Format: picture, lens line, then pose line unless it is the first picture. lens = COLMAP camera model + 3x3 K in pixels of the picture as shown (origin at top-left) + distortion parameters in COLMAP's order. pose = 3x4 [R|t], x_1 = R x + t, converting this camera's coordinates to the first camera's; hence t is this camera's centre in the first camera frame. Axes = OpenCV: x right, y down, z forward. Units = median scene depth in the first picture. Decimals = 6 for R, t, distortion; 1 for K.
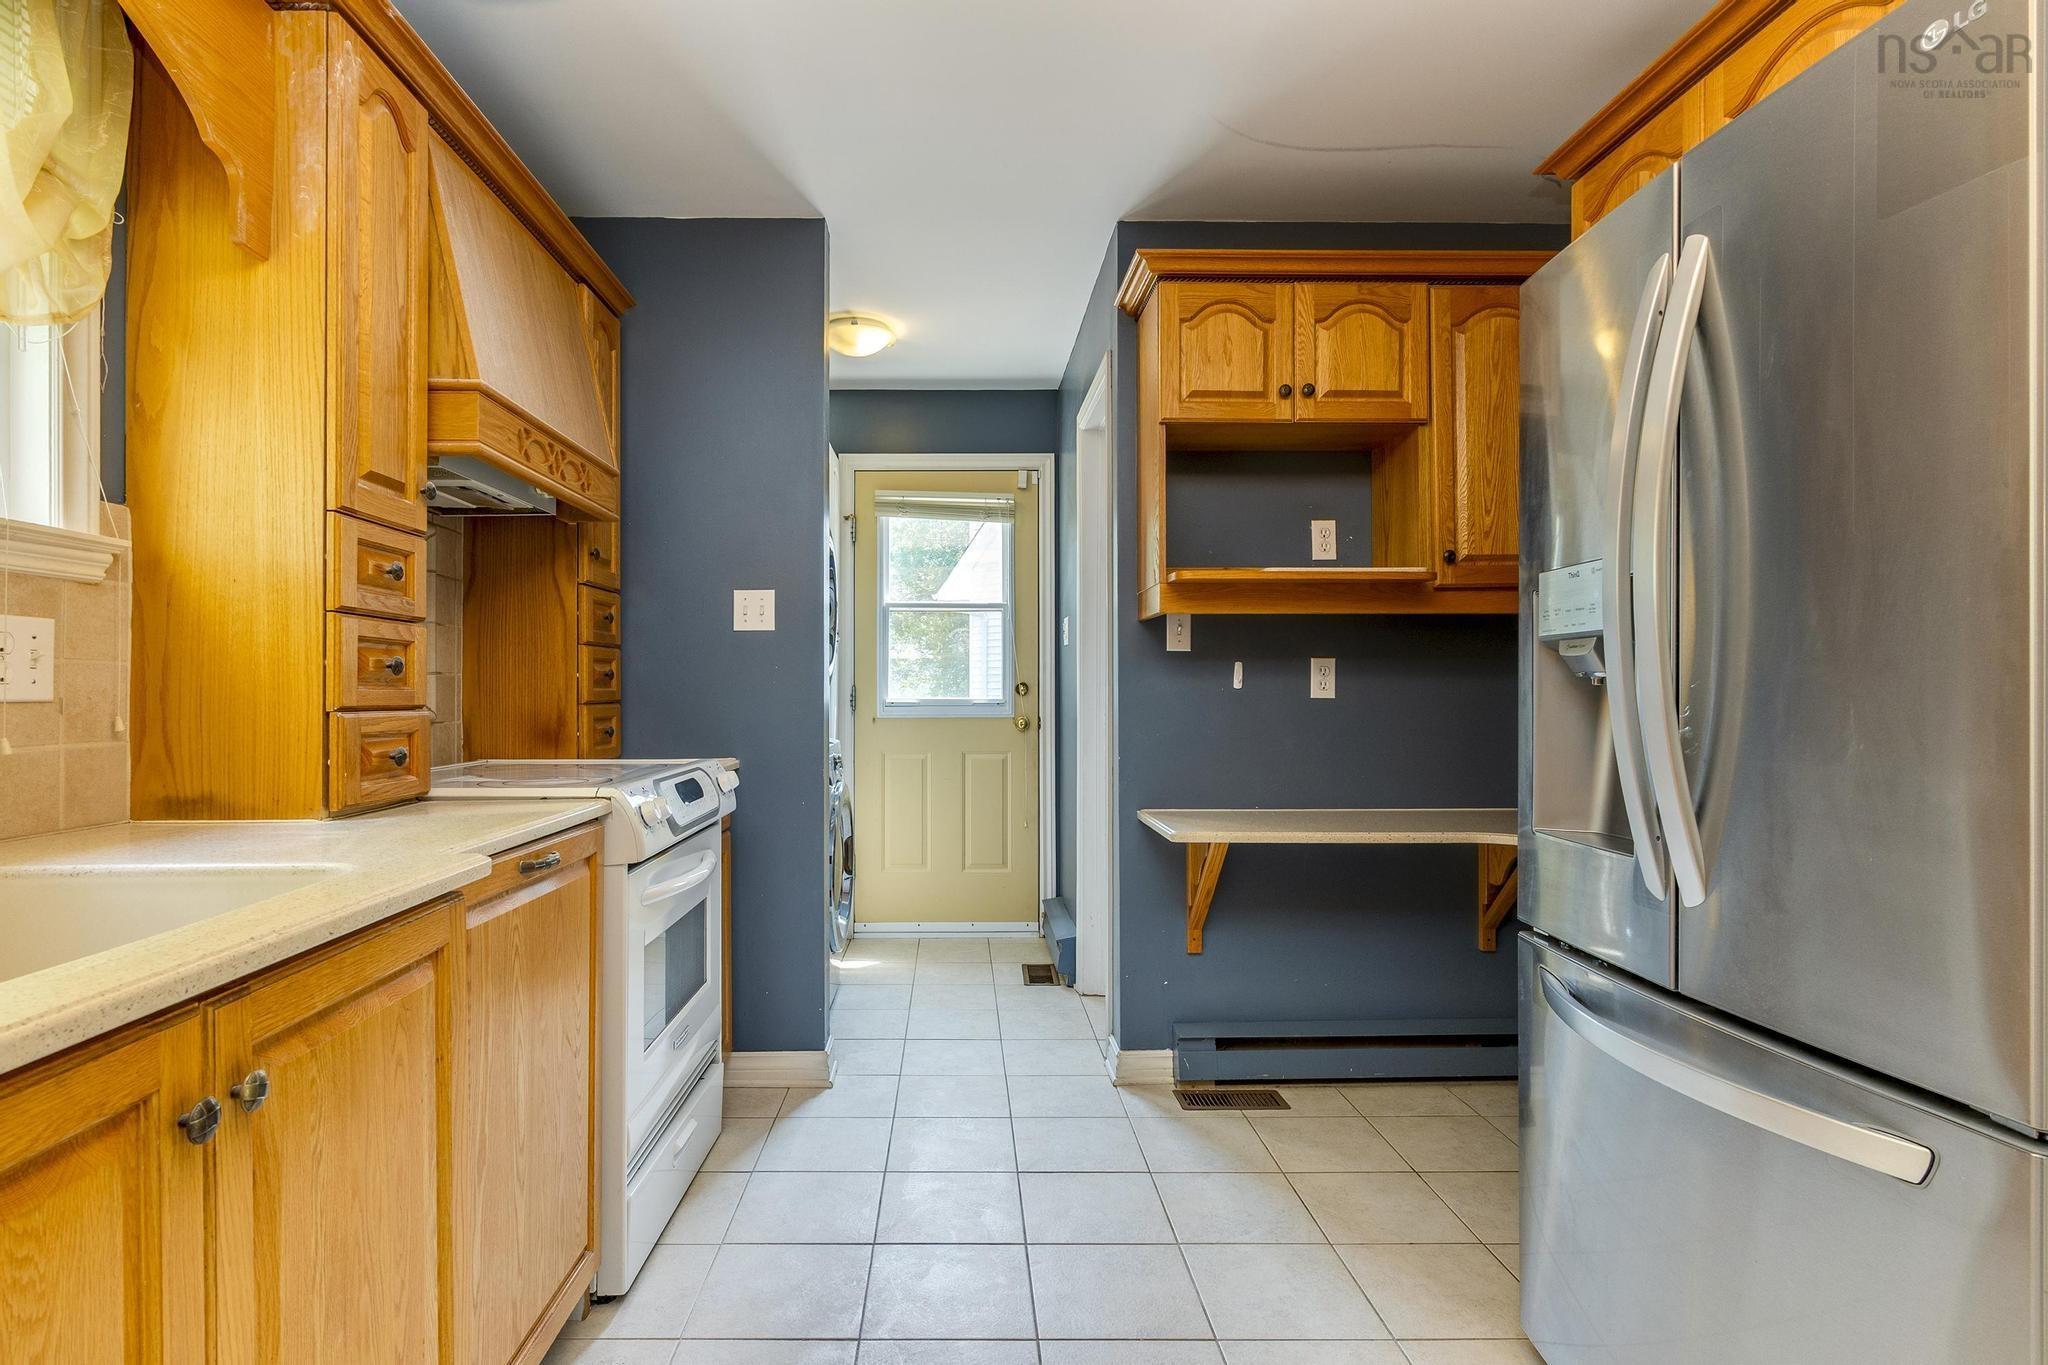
lens RADIAL K [[1035.8, 0, 1019.0], [0, 1035.8, 679.6], [0, 0, 1]] dist [0.000589, 0.000224]
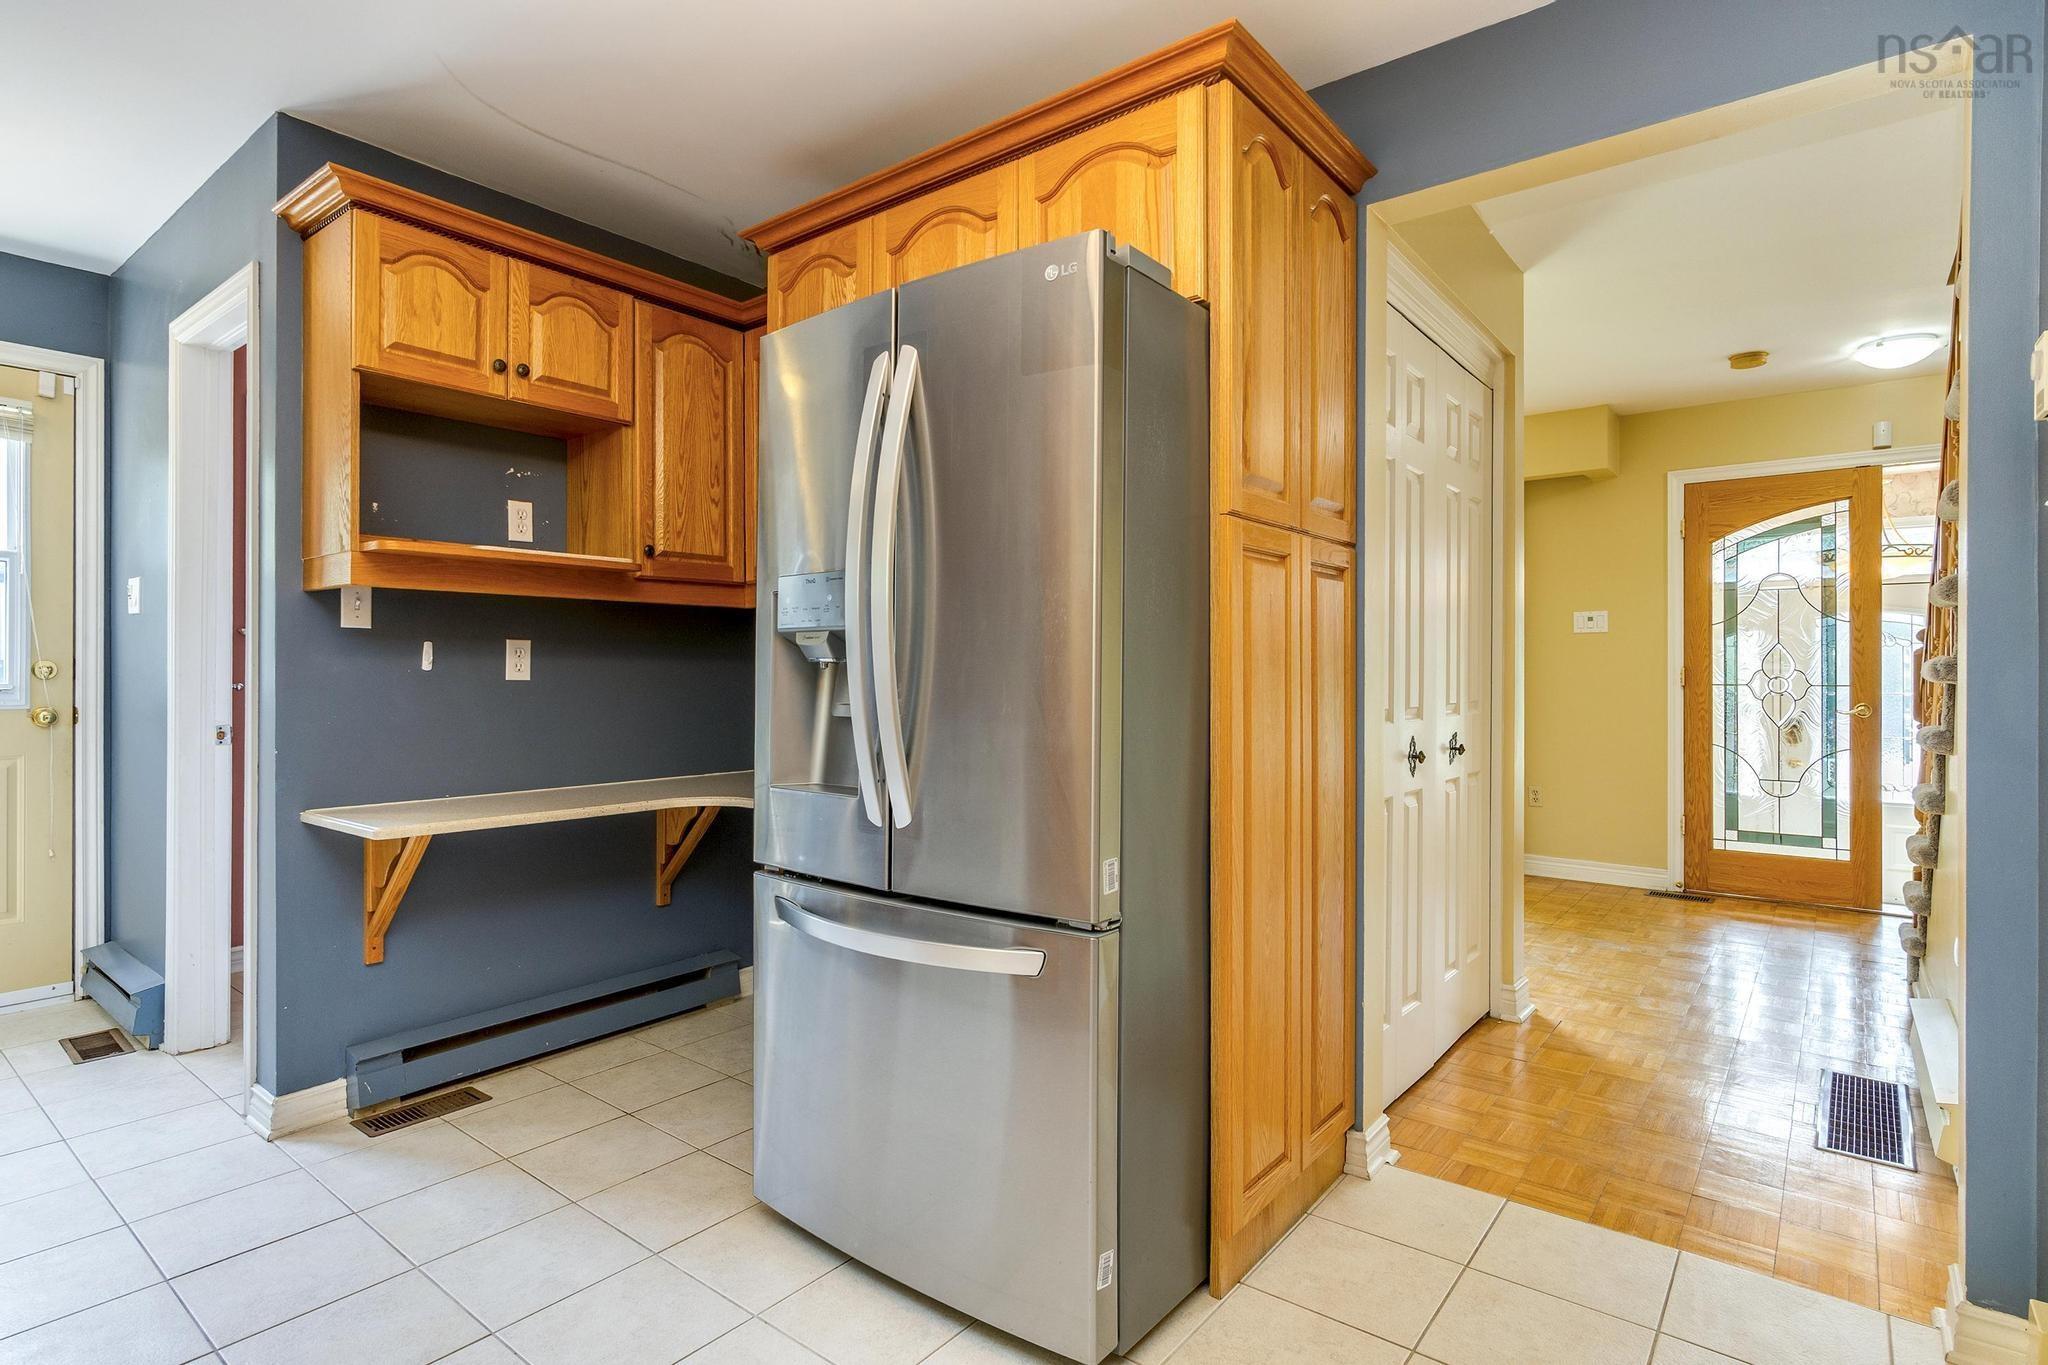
lens RADIAL K [[1035.8, 0, 1019.0], [0, 1035.8, 678.1], [0, 0, 1]] dist [0.000589, 0.000224]
pose [[0.629042, -0.003087, 0.777365, -0.190559], [-0.009198, 0.999893, 0.011413, 0.000067], [-0.777316, -0.014330, 0.628947, 0.000399]]
